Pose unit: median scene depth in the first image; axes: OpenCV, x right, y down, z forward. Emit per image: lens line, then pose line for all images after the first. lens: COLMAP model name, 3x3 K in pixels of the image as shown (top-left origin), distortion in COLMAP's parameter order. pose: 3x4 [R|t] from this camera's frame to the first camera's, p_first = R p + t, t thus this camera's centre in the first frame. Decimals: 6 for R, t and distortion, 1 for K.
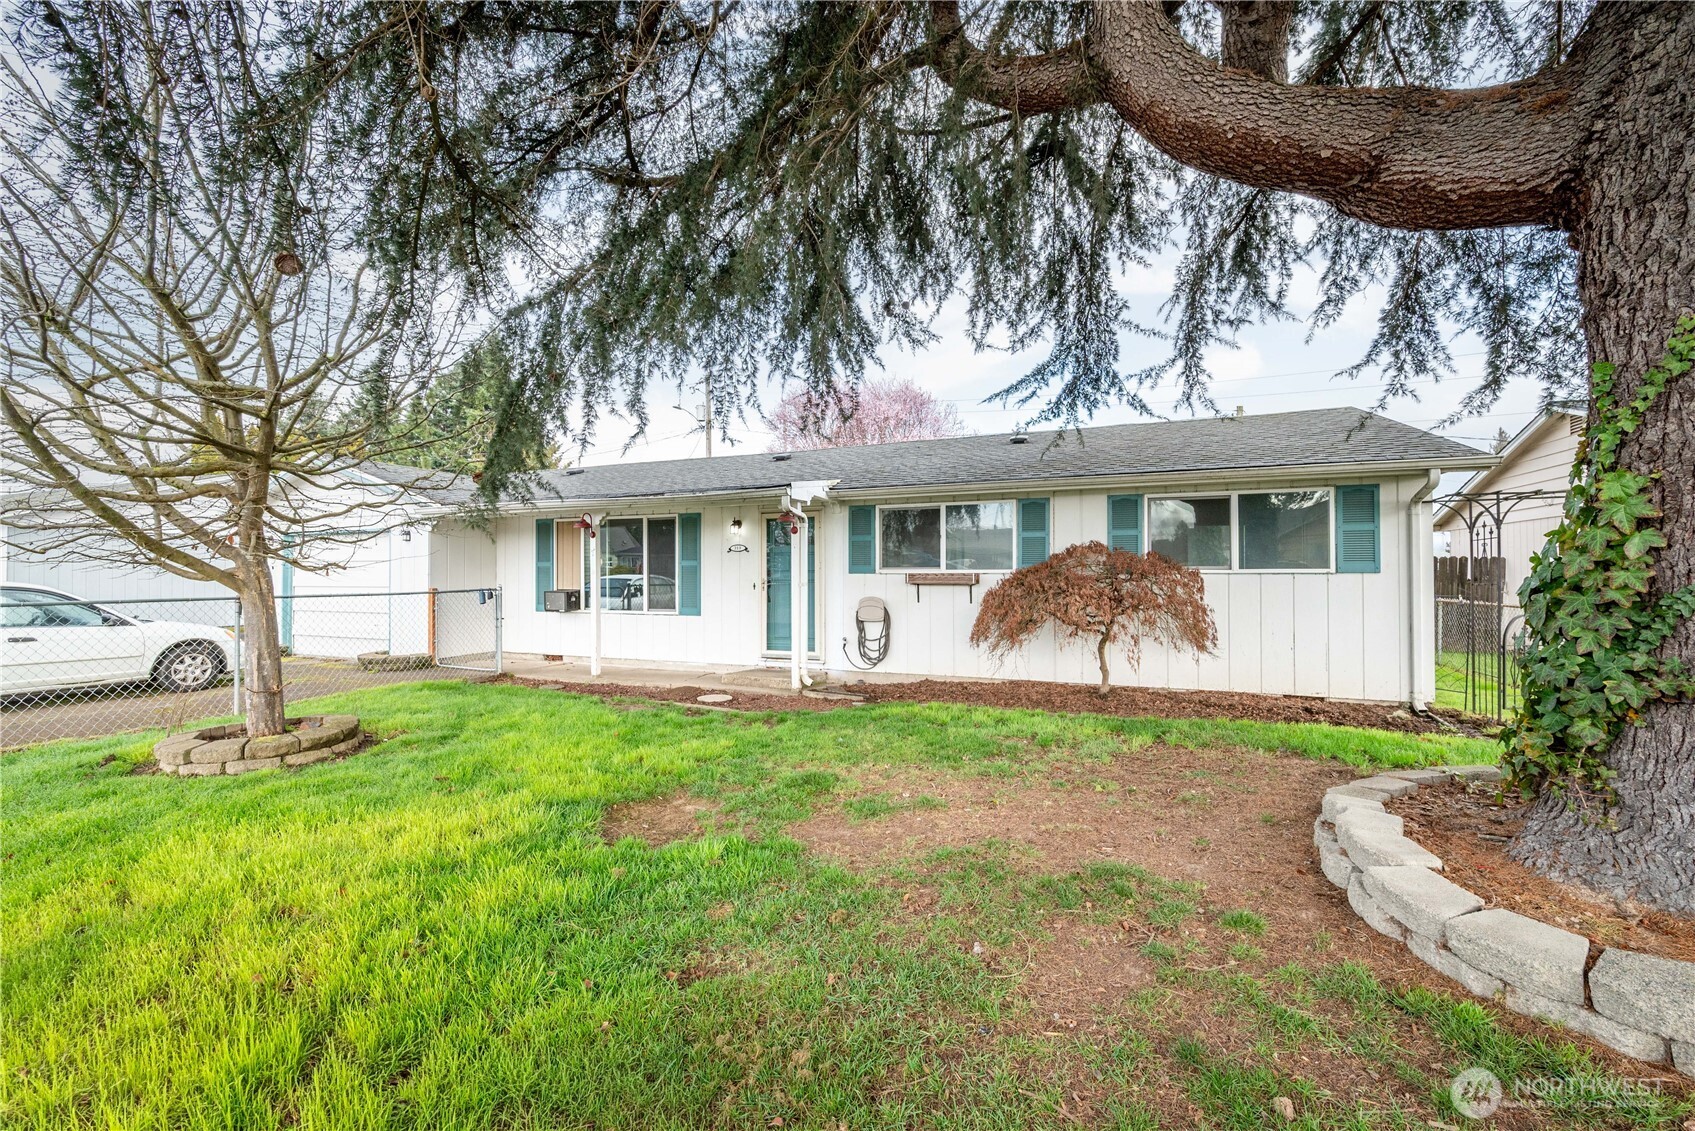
lens RADIAL K [[678.7, 0, 833.2], [0, 678.7, 564.9], [0, 0, 1]] dist [-0.000839, -0.000170]
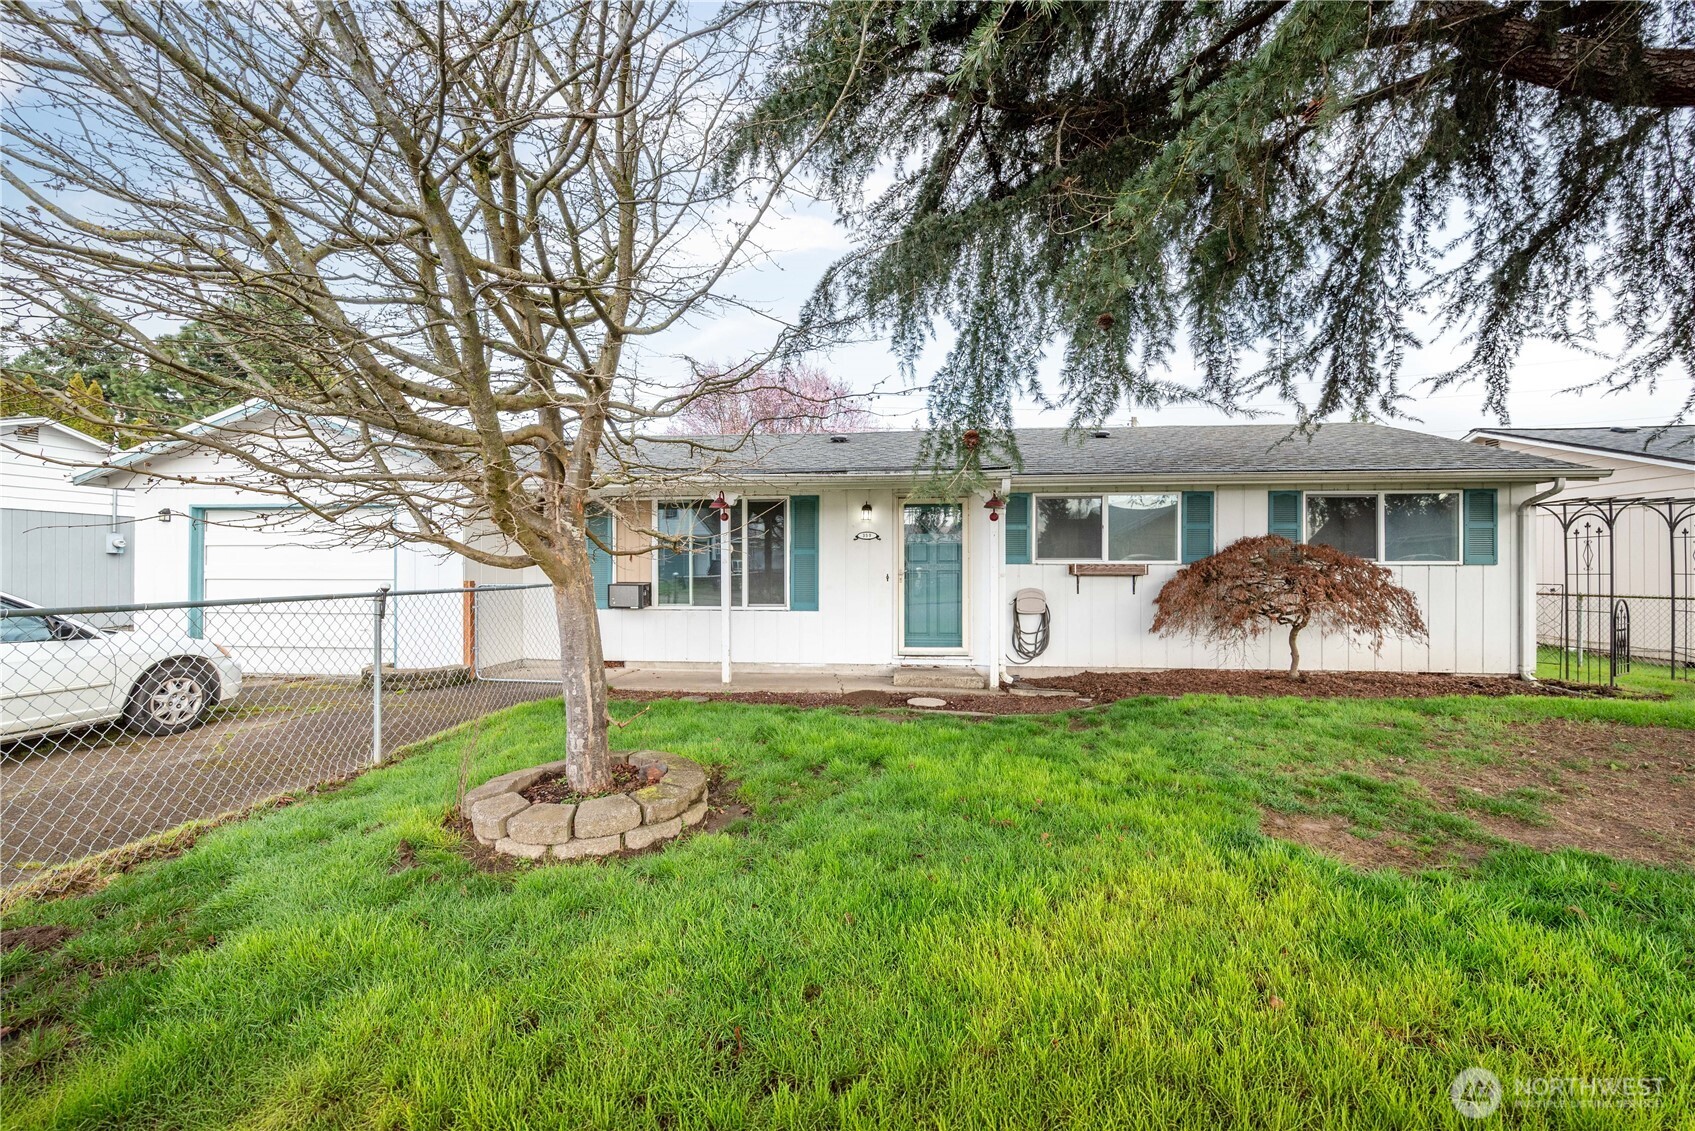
lens RADIAL K [[678.7, 0, 832.2], [0, 678.7, 570.2], [0, 0, 1]] dist [-0.000839, -0.000170]
pose [[0.959263, 0.001862, 0.282510, -0.513313], [-0.006746, 0.999844, 0.016318, 0.007872], [-0.282435, -0.017559, 0.959126, 0.168063]]
